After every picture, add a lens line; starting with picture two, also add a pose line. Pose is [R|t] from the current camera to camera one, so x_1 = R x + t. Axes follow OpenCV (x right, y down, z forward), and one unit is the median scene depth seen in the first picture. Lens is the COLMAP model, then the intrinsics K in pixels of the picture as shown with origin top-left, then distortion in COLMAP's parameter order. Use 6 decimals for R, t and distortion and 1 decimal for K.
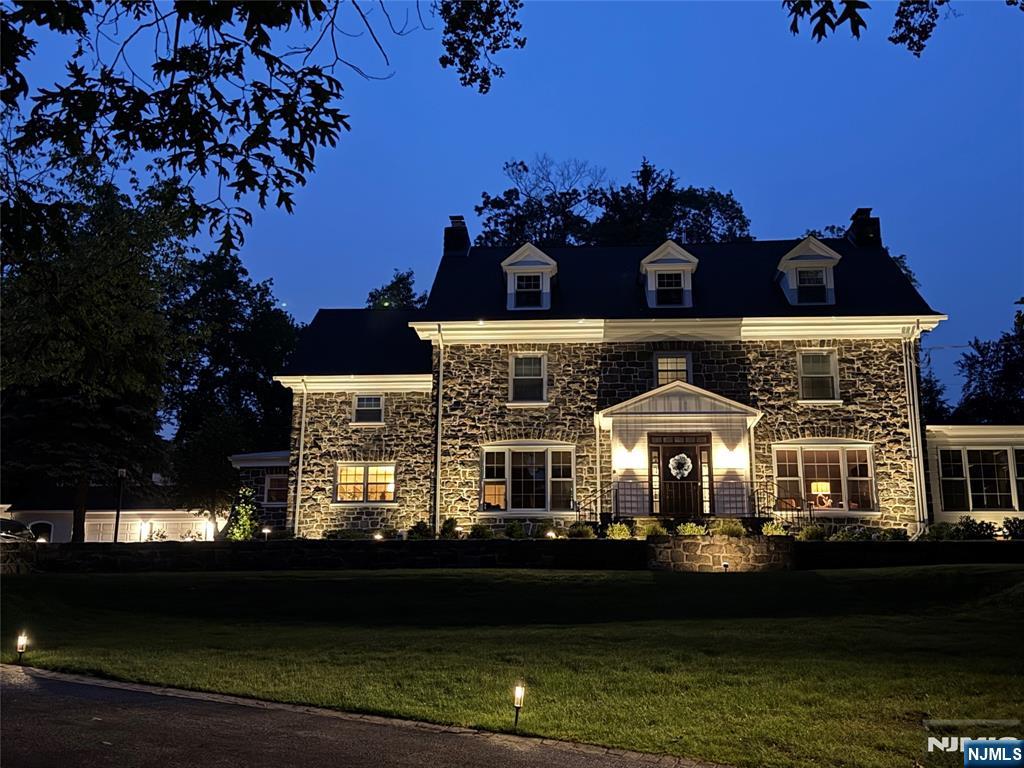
lens RADIAL K [[1128.1, 0, 505.4], [0, 1128.1, 384.3], [0, 0, 1]] dist [0.104896, 0.000000]
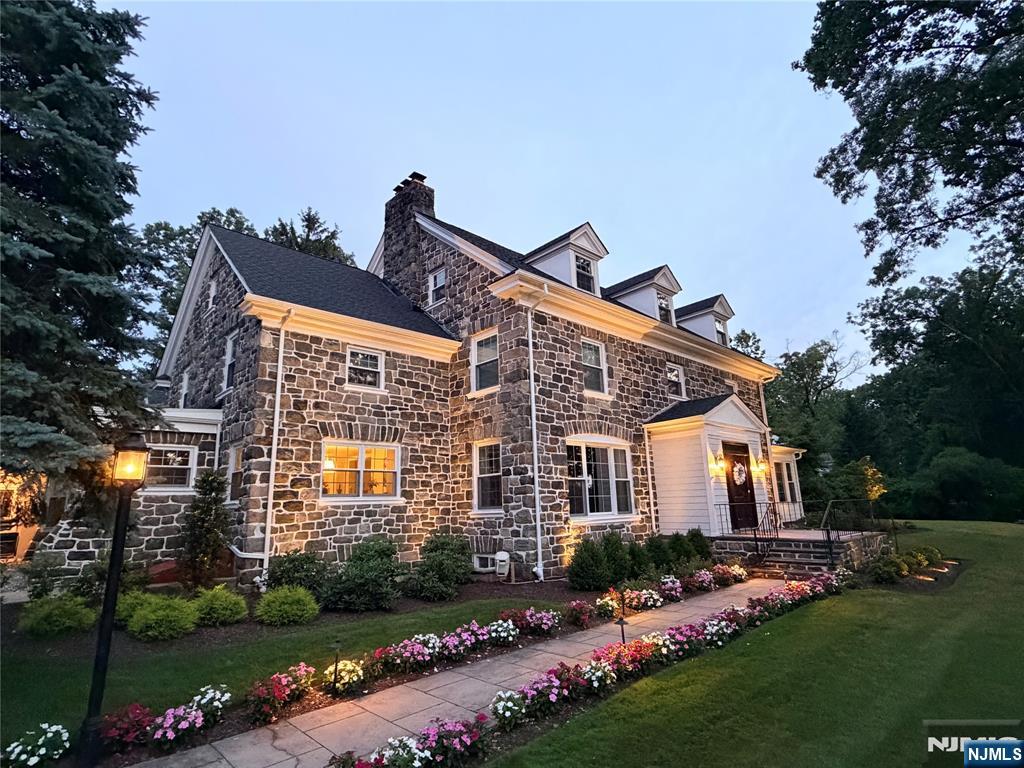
lens RADIAL K [[541.8, 0, 503.8], [0, 541.8, 387.2], [0, 0, 1]] dist [-0.001520, -0.000195]
pose [[0.675499, 0.132017, 0.725447, -0.337433], [-0.131036, 0.989674, -0.058088, 0.045171], [-0.725624, -0.055821, 0.685823, 0.734819]]
